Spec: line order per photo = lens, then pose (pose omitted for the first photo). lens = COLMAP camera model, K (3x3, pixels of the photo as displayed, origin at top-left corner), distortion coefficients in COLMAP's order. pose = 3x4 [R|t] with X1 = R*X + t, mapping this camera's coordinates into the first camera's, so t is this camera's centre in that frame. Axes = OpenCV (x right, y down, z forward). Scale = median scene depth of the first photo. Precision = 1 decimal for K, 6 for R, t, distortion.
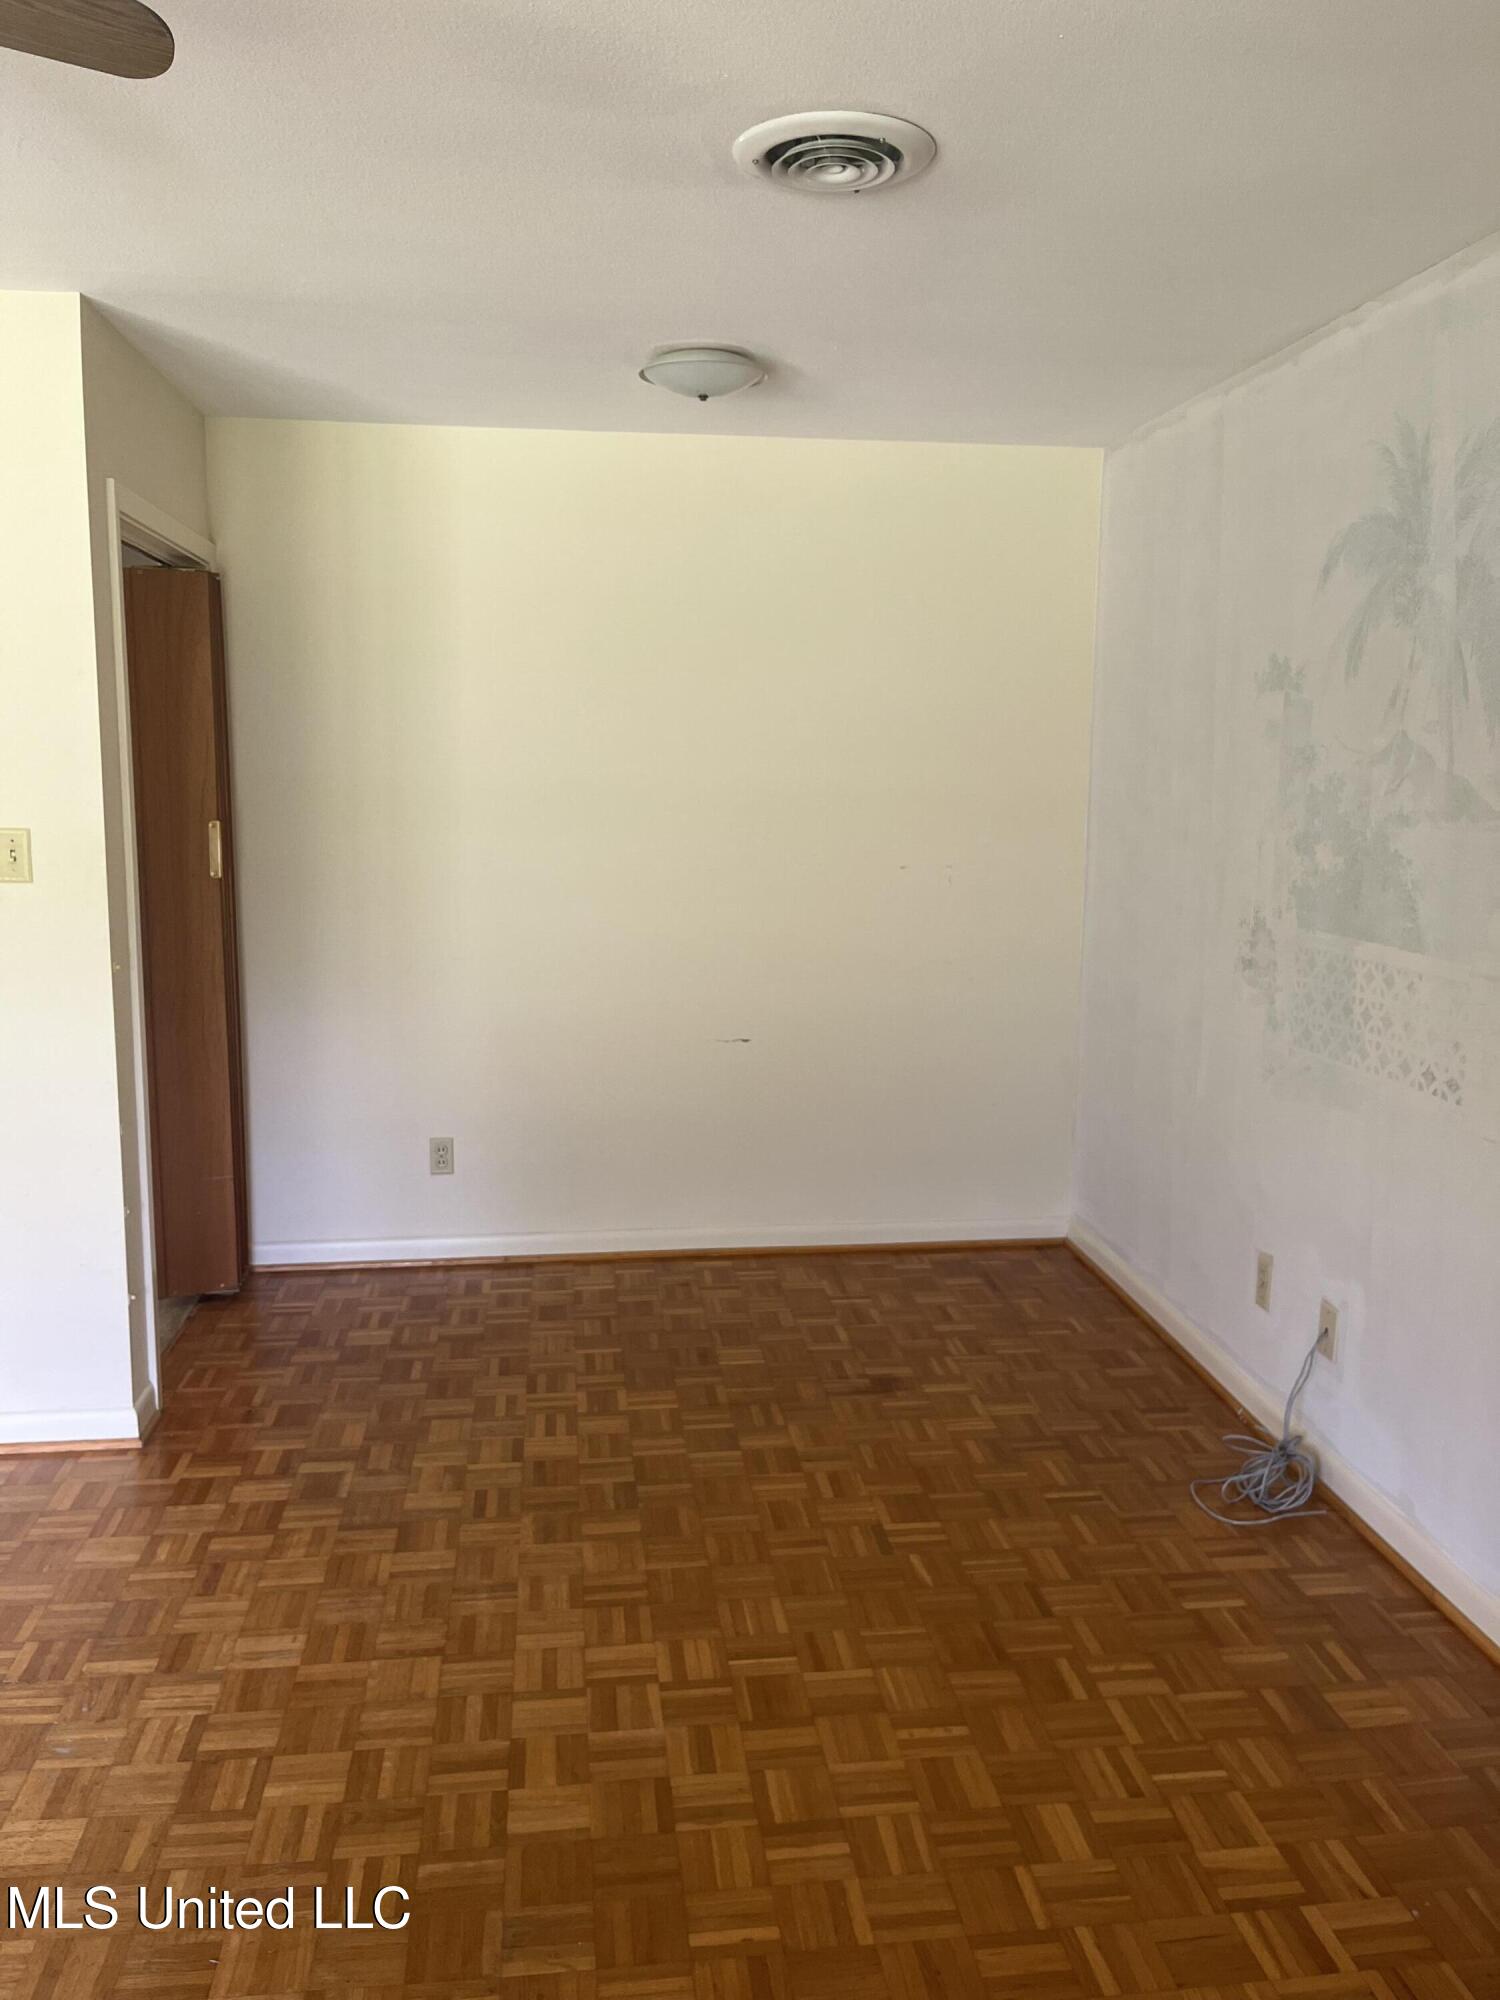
lens RADIAL K [[1527.4, 0, 758.9], [0, 1527.4, 1006.1], [0, 0, 1]] dist [0.059099, -0.071591]
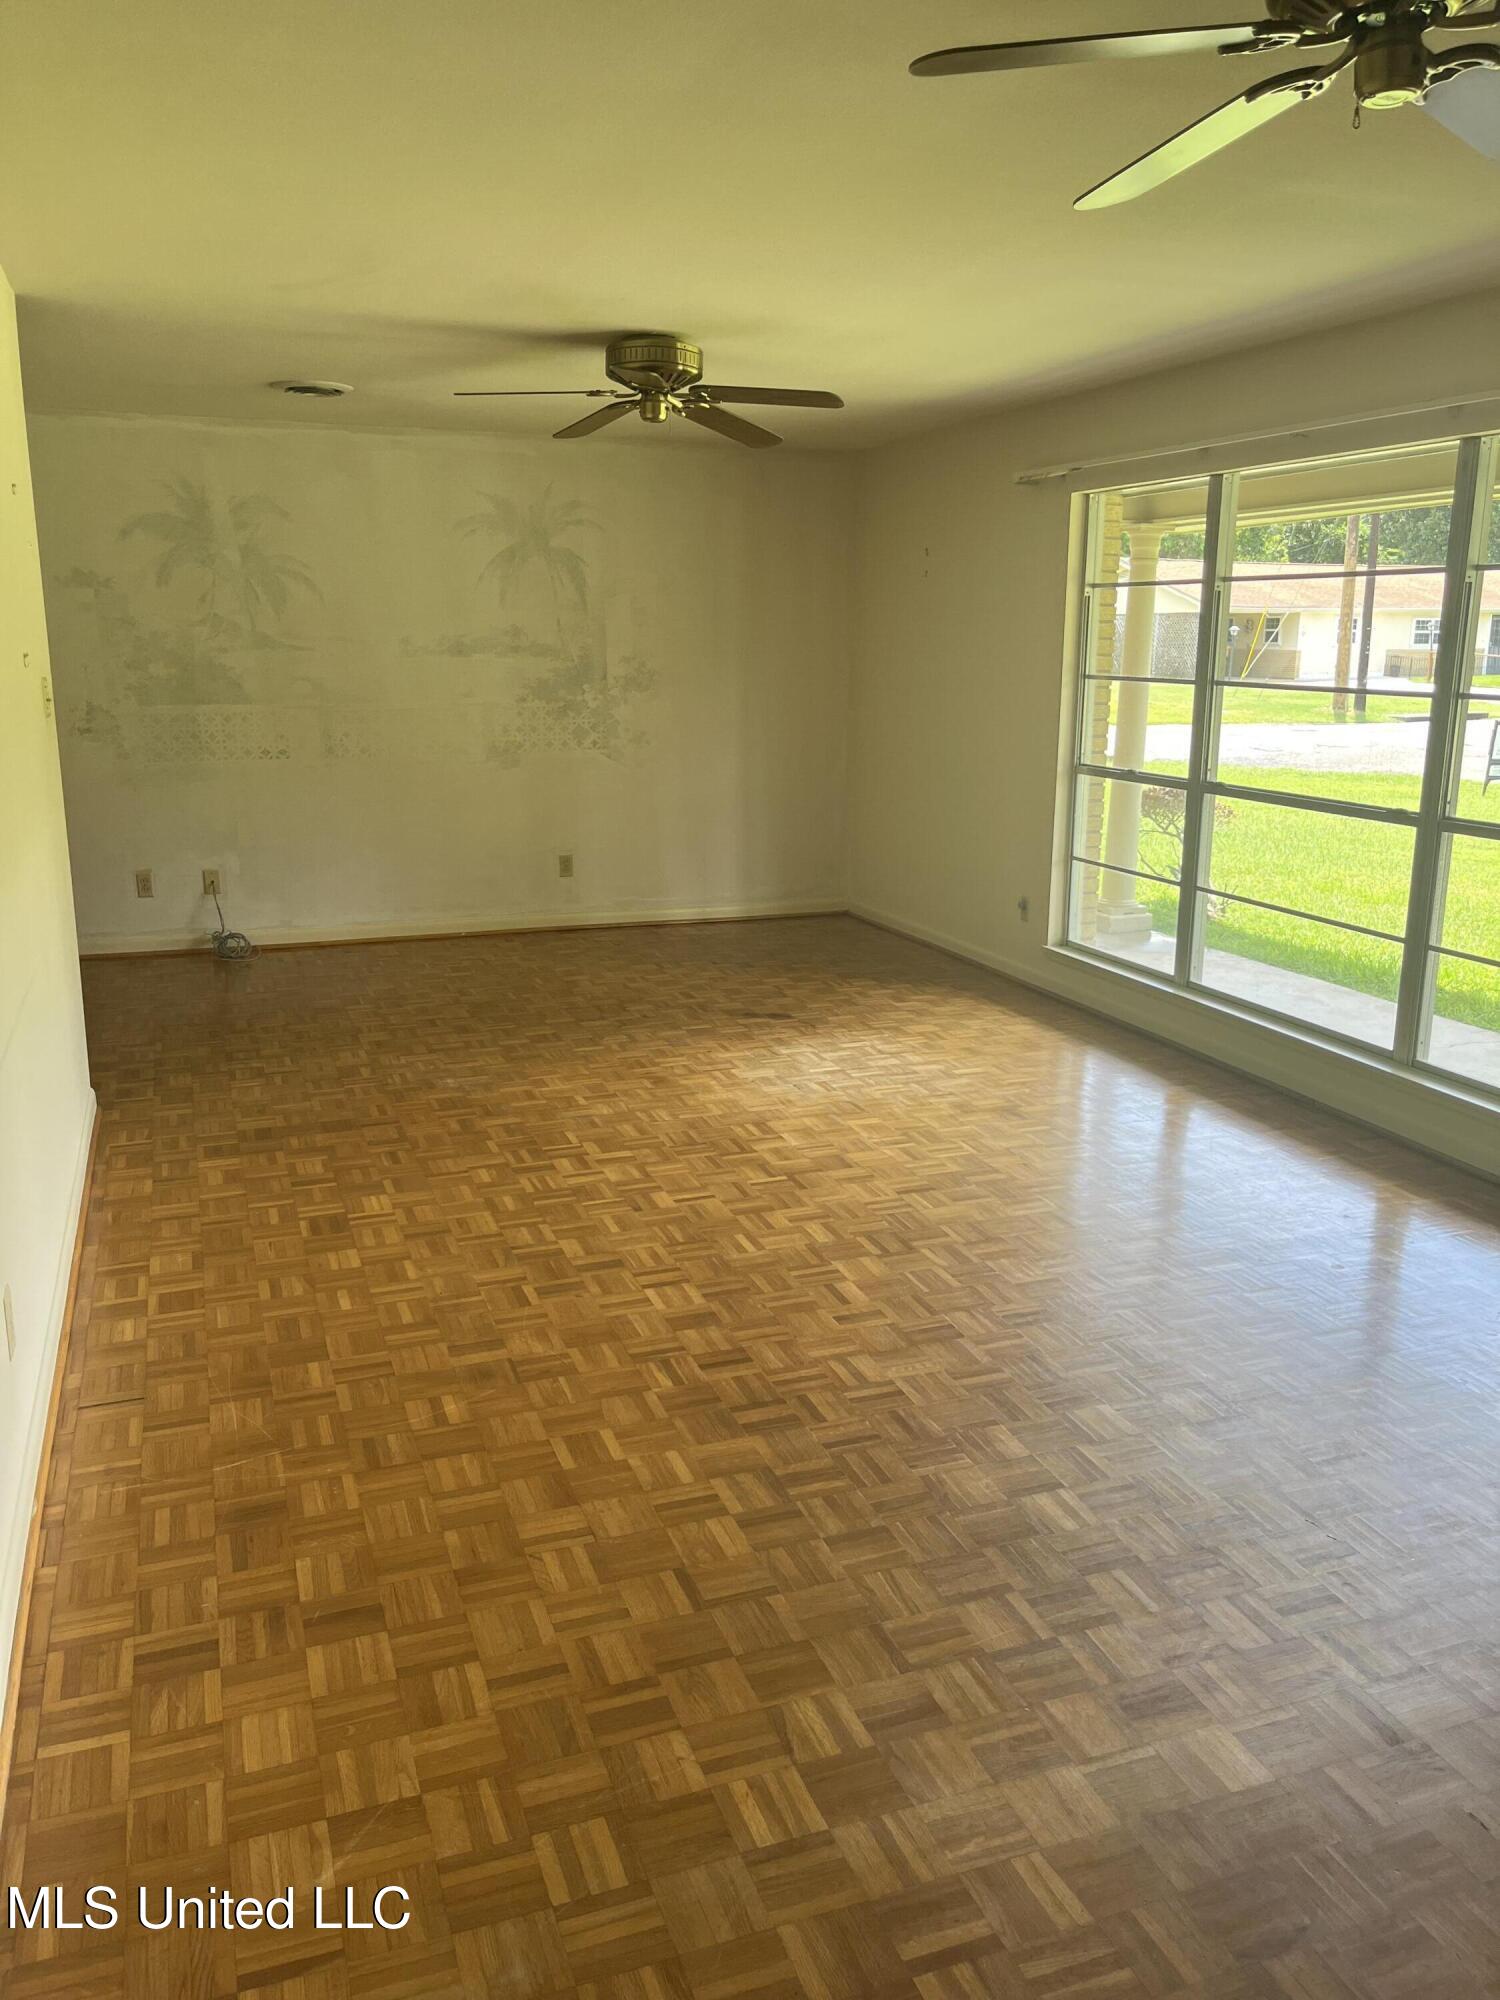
lens RADIAL K [[1527.4, 0, 758.9], [0, 1527.4, 1006.1], [0, 0, 1]] dist [0.059099, -0.071591]
pose [[-0.242011, -0.236264, 0.941069, -2.150441], [0.142961, 0.950632, 0.275430, -0.132785], [-0.959684, 0.201193, -0.196286, 0.764851]]
